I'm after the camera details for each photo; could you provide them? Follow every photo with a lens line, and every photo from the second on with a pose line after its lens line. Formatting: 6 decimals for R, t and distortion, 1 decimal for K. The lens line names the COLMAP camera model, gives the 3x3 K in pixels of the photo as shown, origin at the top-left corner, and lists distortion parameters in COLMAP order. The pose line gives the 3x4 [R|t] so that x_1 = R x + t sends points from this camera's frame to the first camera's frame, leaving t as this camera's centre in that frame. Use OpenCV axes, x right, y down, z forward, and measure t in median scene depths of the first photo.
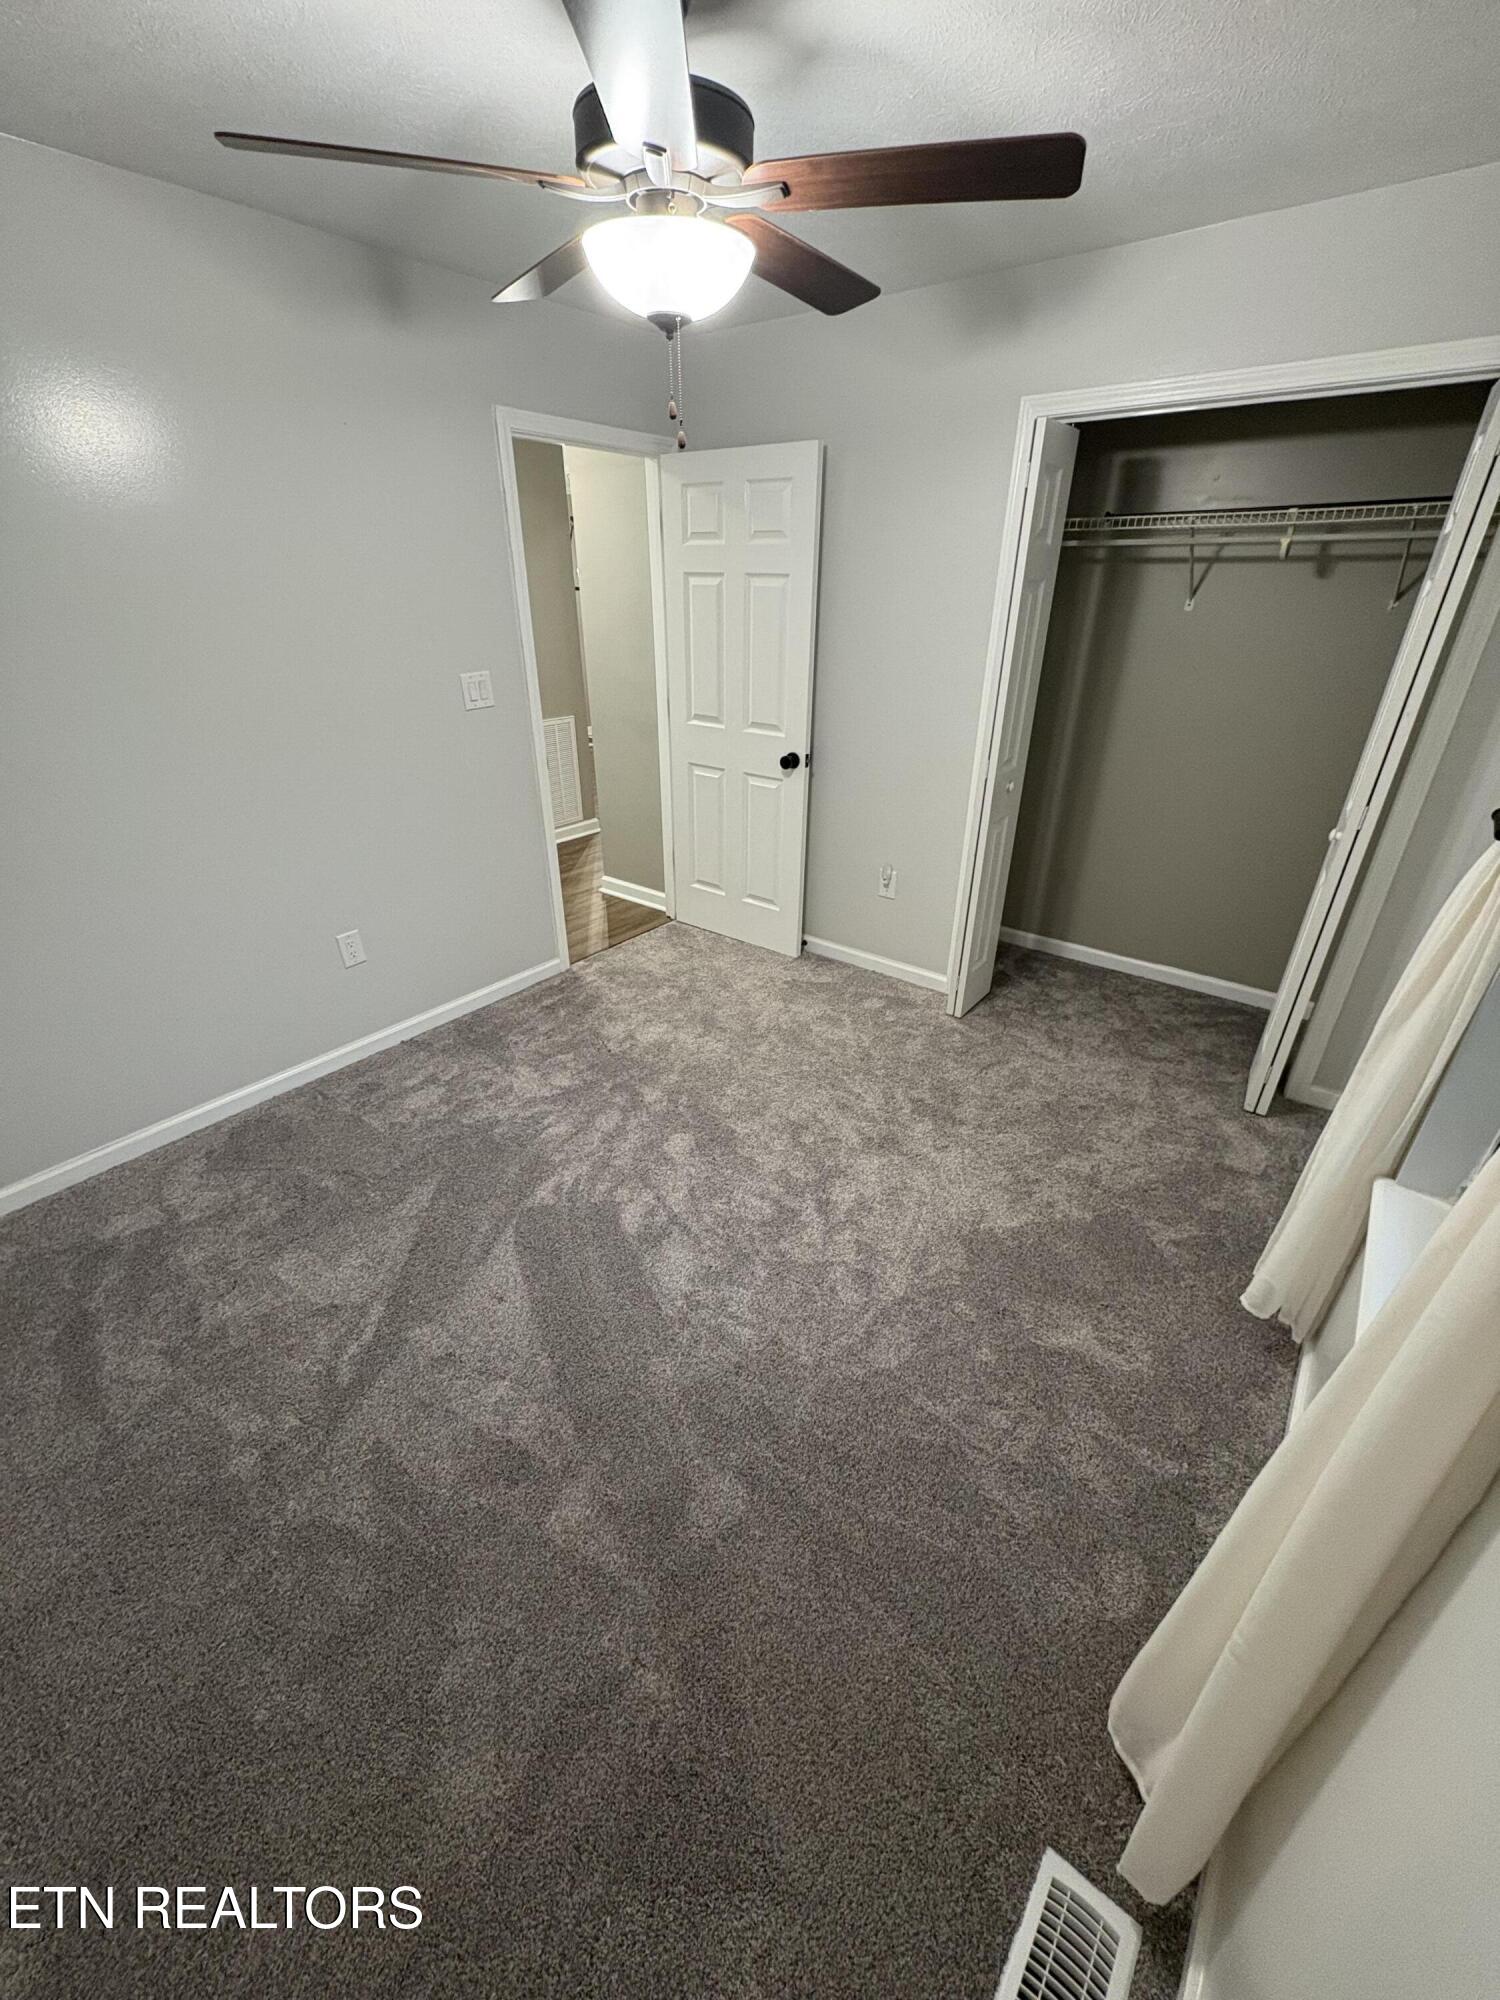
lens RADIAL K [[797.2, 0, 749.6], [0, 797.2, 1006.2], [0, 0, 1]] dist [-0.000472, 0.000282]
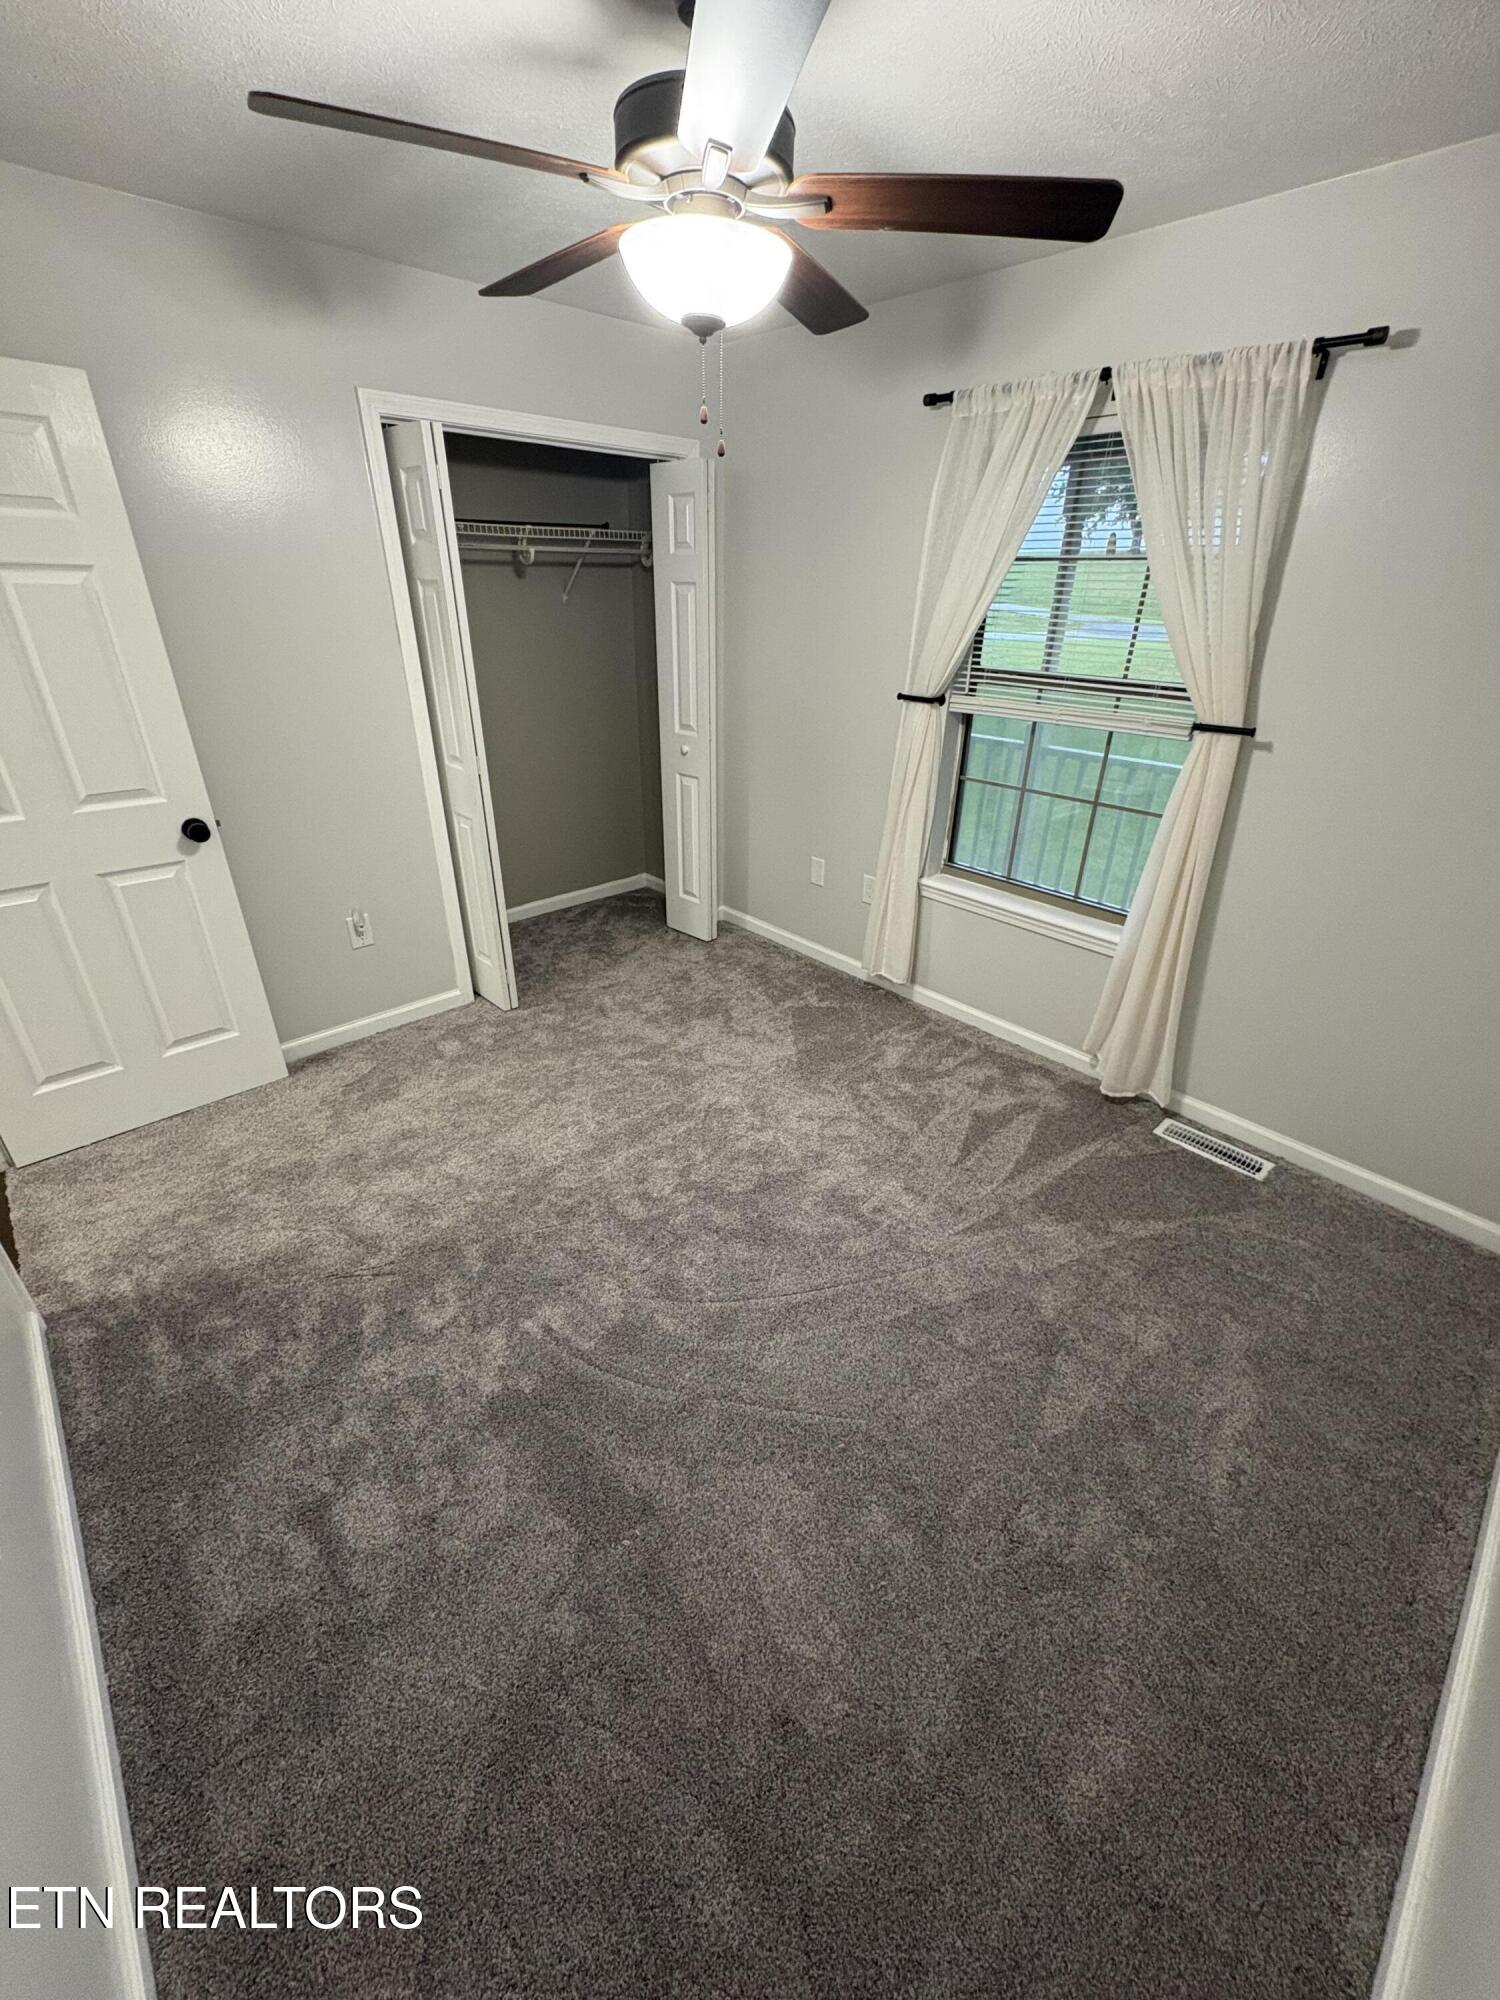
lens RADIAL K [[797.2, 0, 737.5], [0, 797.2, 1016.9], [0, 0, 1]] dist [-0.000472, 0.000282]
pose [[0.153376, -0.473829, 0.867157, -0.583998], [0.449698, 0.814874, 0.365722, -0.220138], [-0.879914, 0.333866, 0.338062, 0.397258]]
